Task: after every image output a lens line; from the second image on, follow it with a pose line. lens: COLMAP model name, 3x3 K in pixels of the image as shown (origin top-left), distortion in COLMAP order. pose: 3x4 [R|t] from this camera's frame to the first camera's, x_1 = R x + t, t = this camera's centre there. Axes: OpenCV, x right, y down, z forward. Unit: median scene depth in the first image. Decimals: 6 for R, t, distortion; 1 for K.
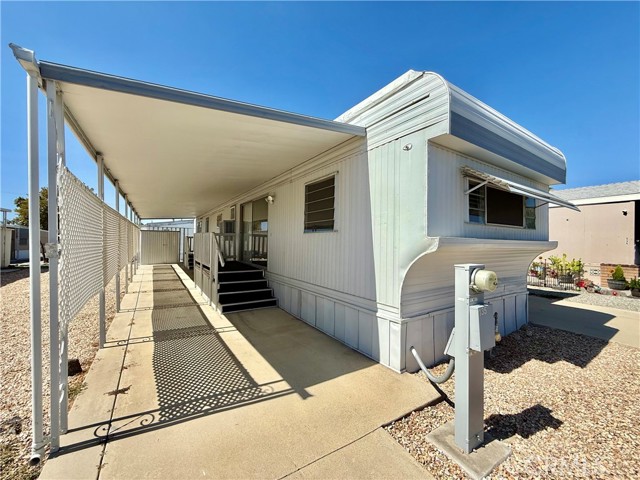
lens RADIAL K [[255.7, 0, 318.3], [0, 255.7, 241.4], [0, 0, 1]] dist [0.001581, 0.000162]
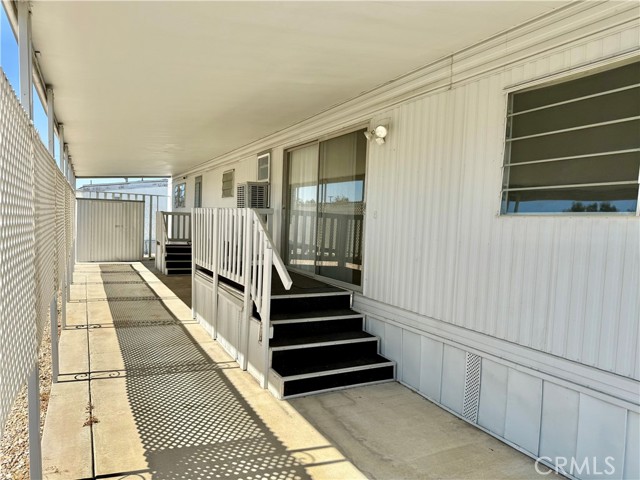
lens RADIAL K [[455.7, 0, 320.0], [0, 455.7, 240.0], [0, 0, 1]] dist [0.033871, -0.004377]
pose [[0.994701, 0.025438, -0.099618, -0.193086], [-0.021465, 0.998939, 0.040756, -0.013071], [0.100549, -0.038402, 0.994191, 0.197453]]
